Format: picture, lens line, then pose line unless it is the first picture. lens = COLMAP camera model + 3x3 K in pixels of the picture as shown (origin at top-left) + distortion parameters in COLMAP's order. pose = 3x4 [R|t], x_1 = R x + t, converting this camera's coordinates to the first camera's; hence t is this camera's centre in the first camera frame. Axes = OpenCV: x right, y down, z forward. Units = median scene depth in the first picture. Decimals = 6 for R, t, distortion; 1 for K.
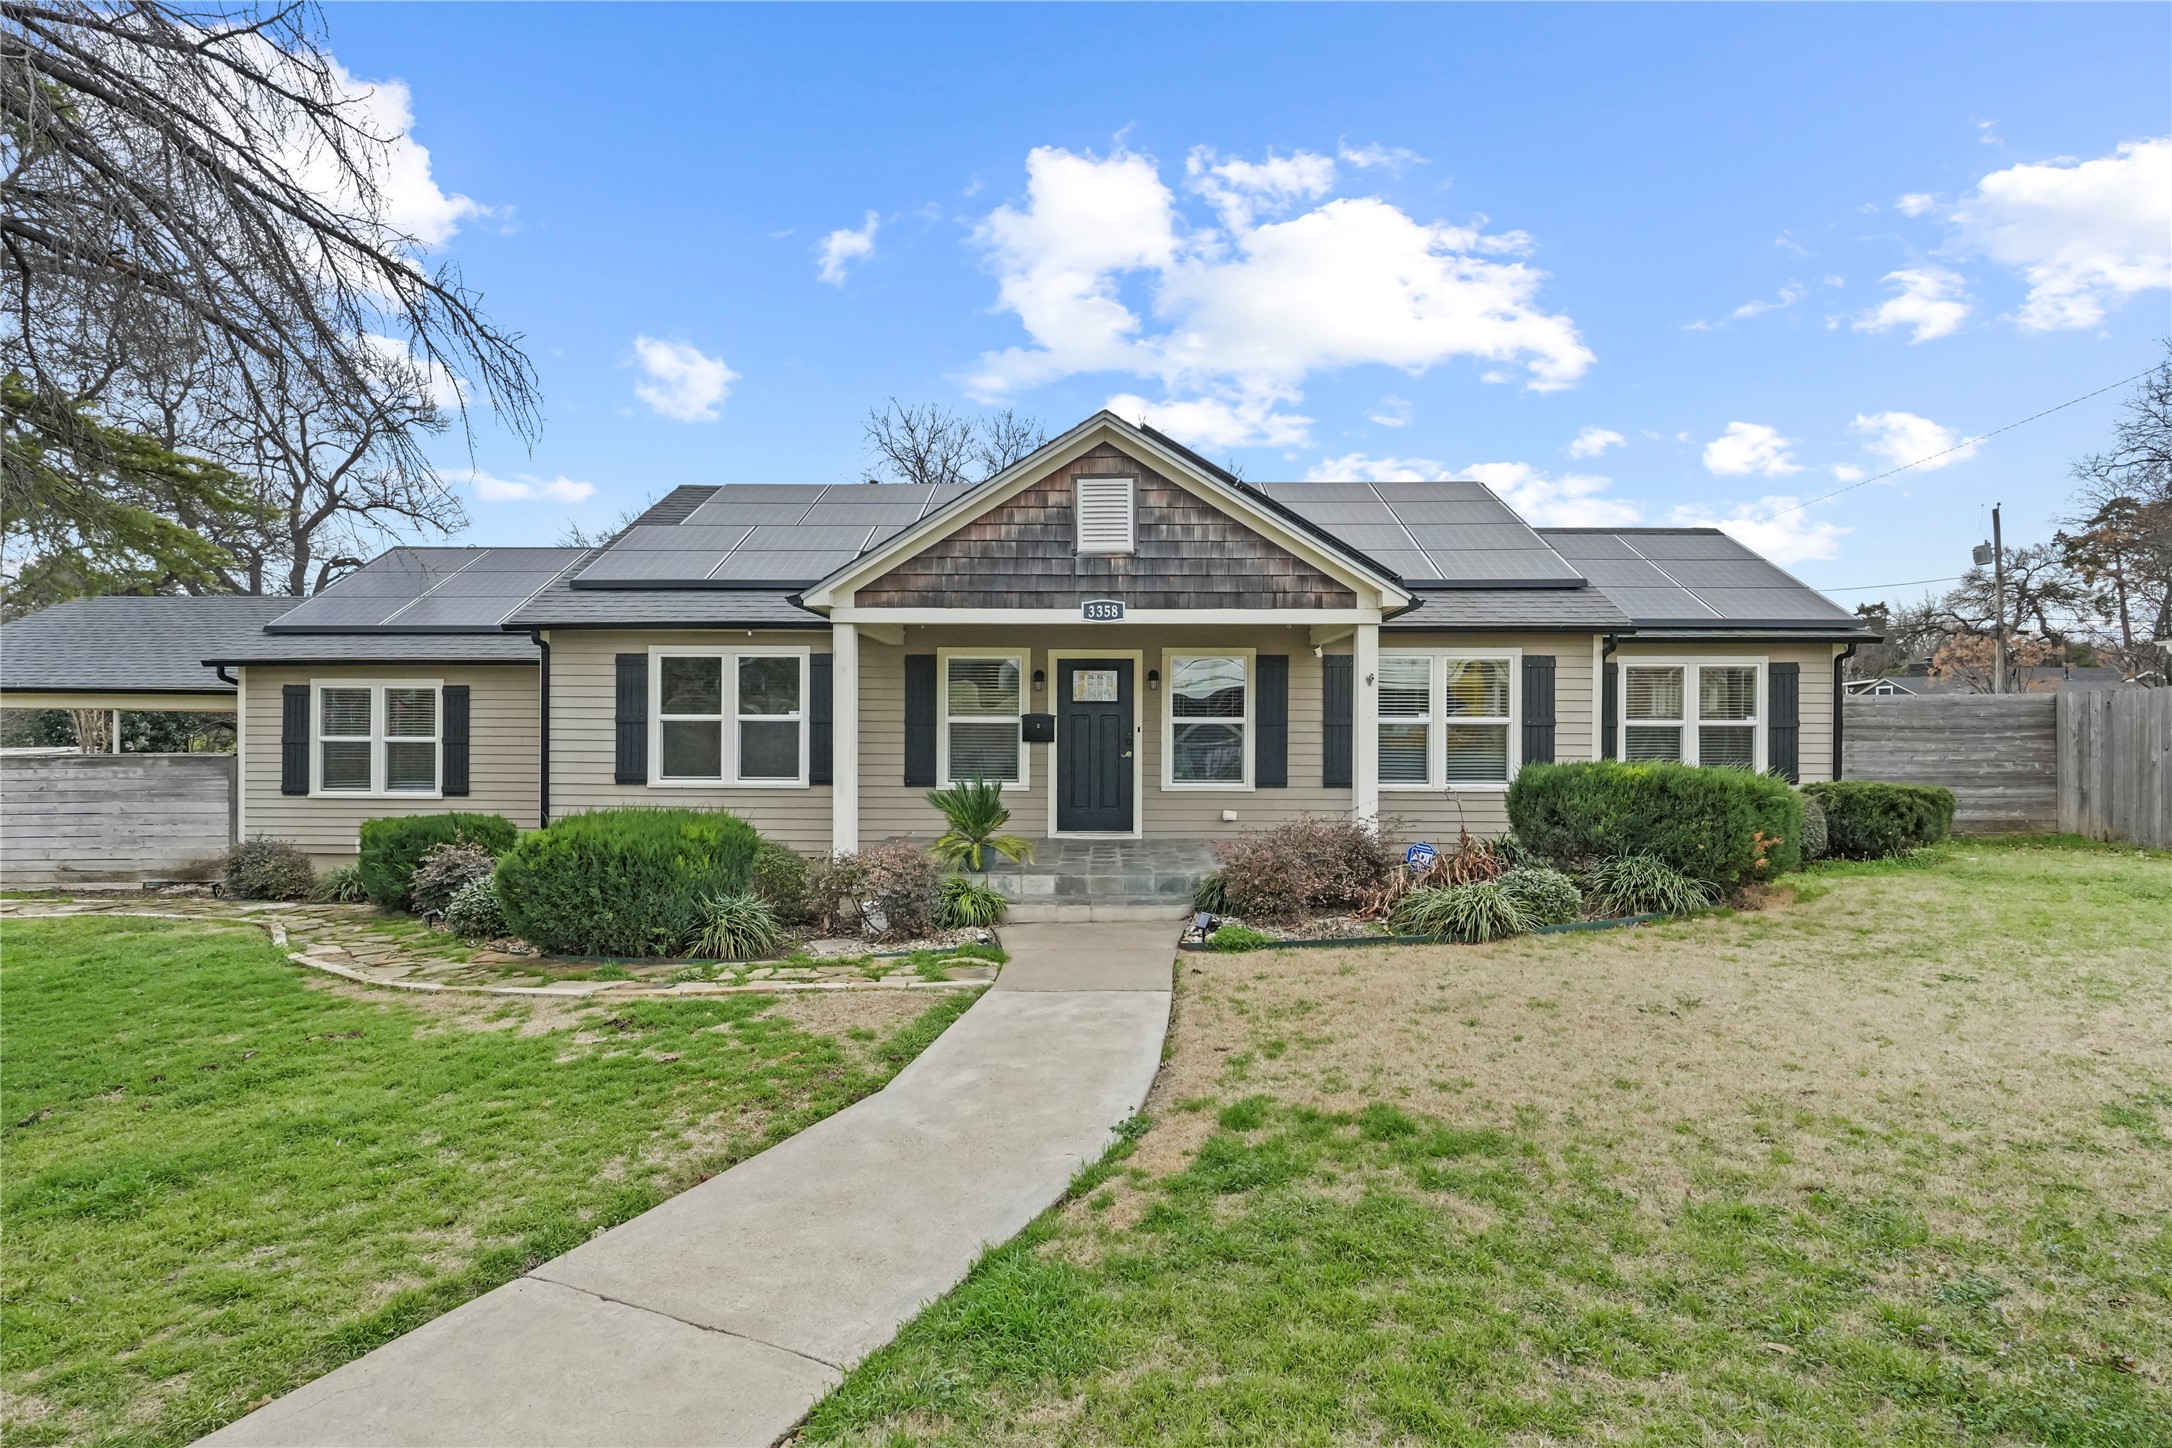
lens RADIAL K [[1007.4, 0, 1087.3], [0, 1007.4, 729.4], [0, 0, 1]] dist [0.000196, 0.000377]
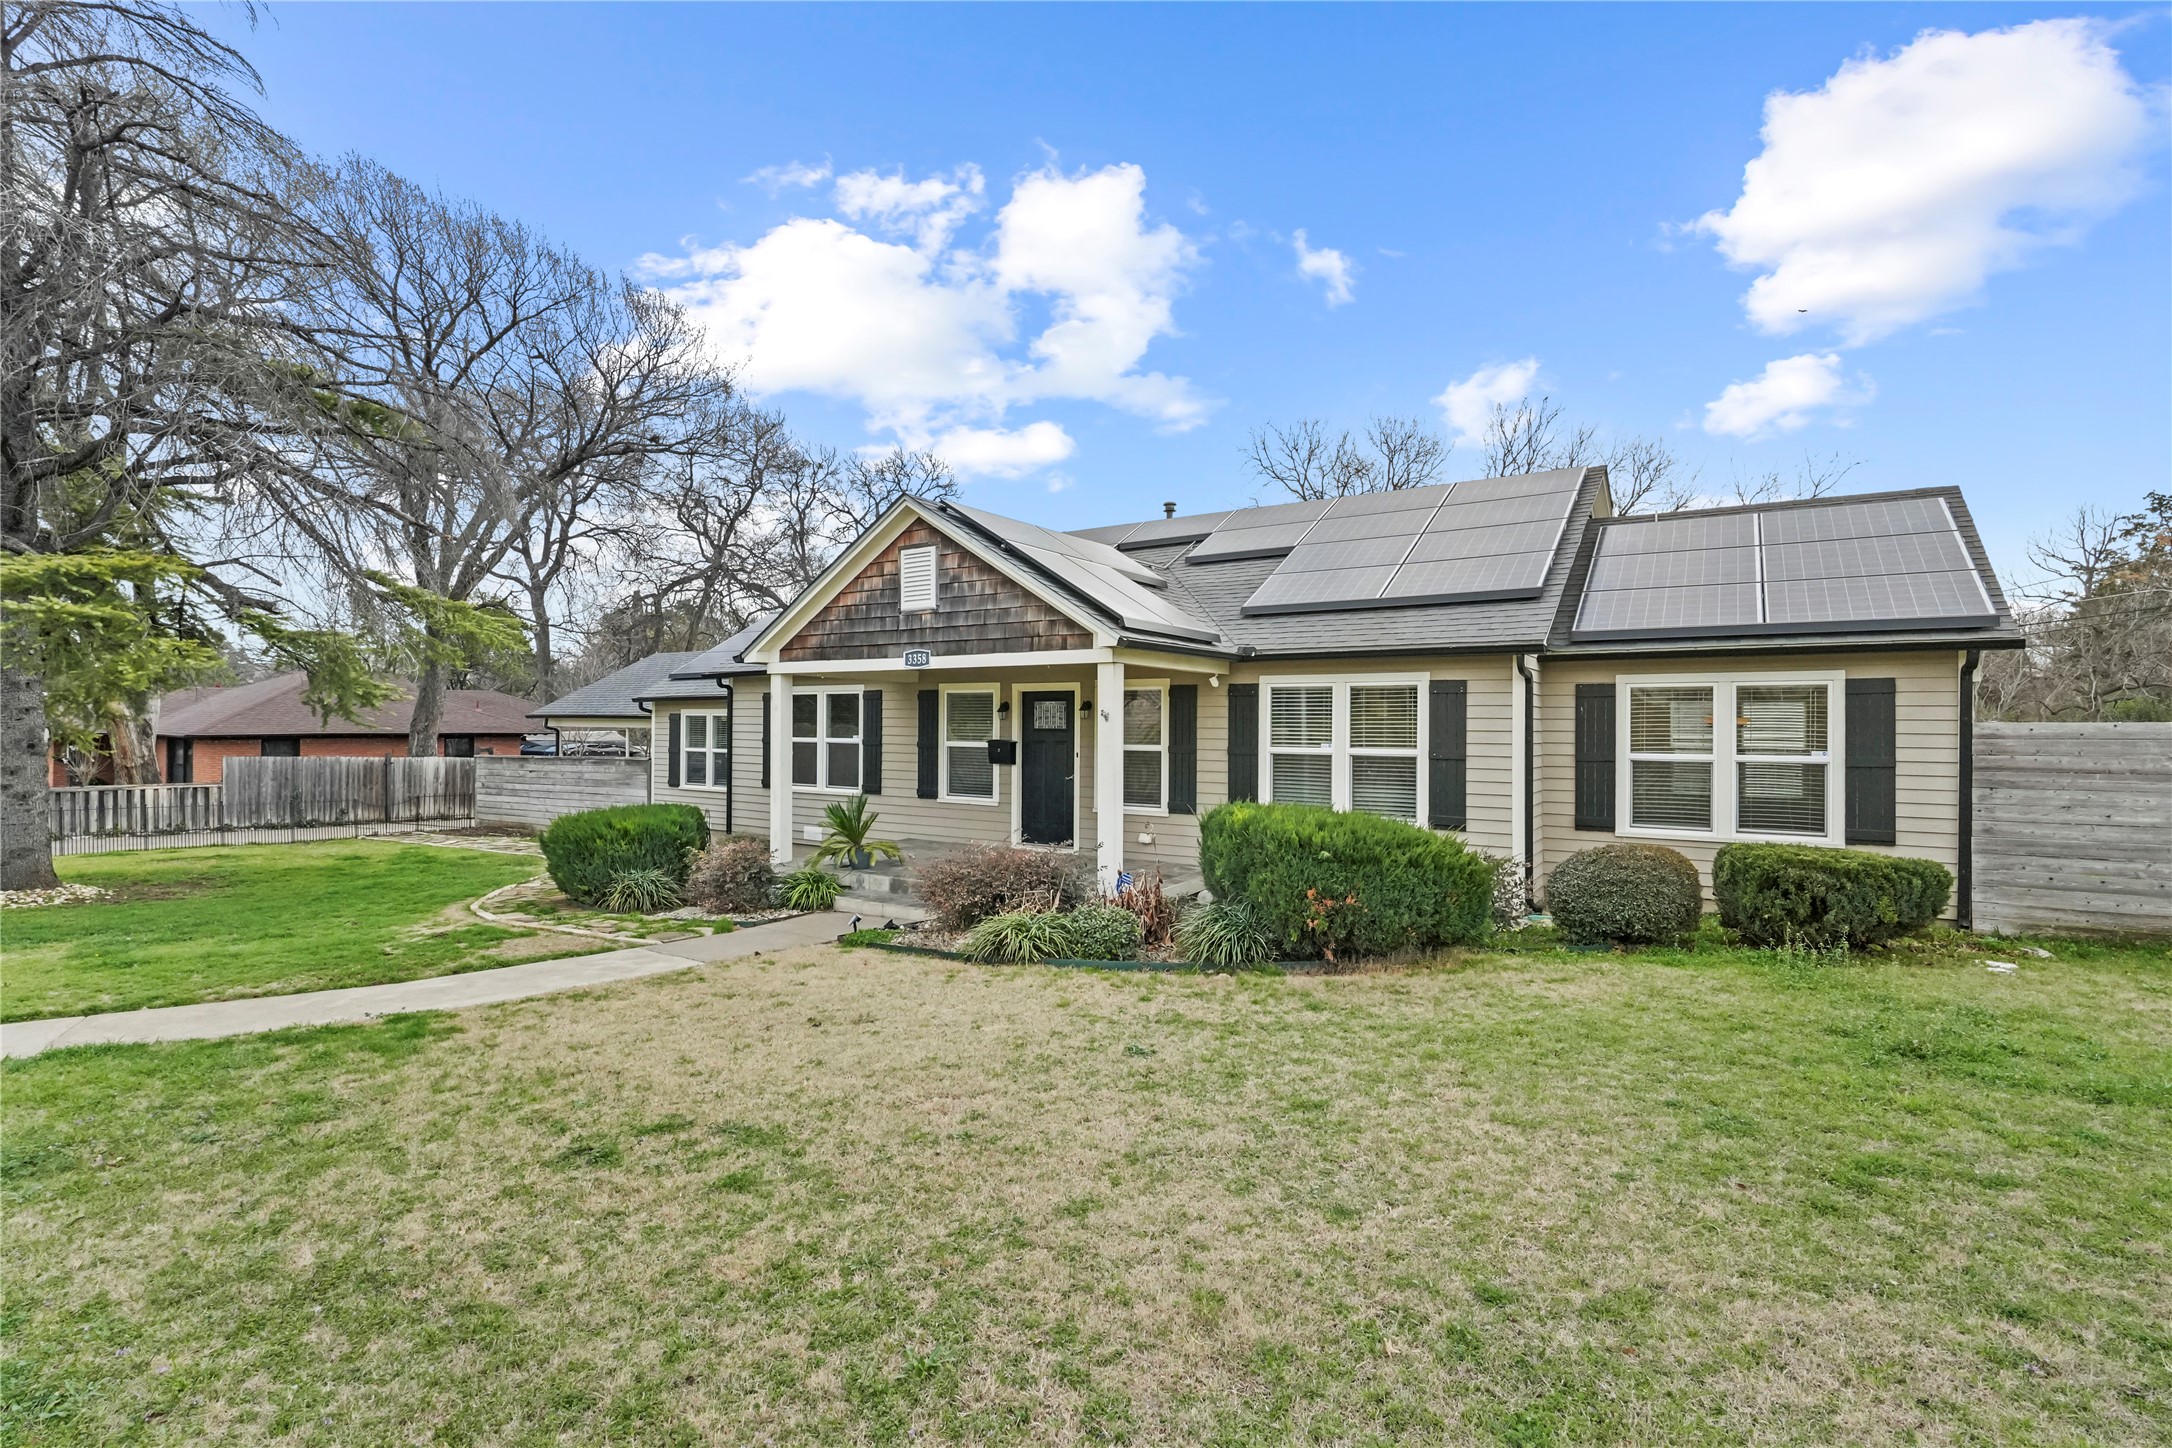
lens RADIAL K [[1007.4, 0, 1089.3], [0, 1007.4, 717.2], [0, 0, 1]] dist [0.000196, 0.000377]
pose [[0.841179, -0.001670, -0.540753, 0.657973], [-0.007111, 0.999875, -0.014148, -0.025593], [0.540709, 0.015746, 0.841062, 0.082532]]
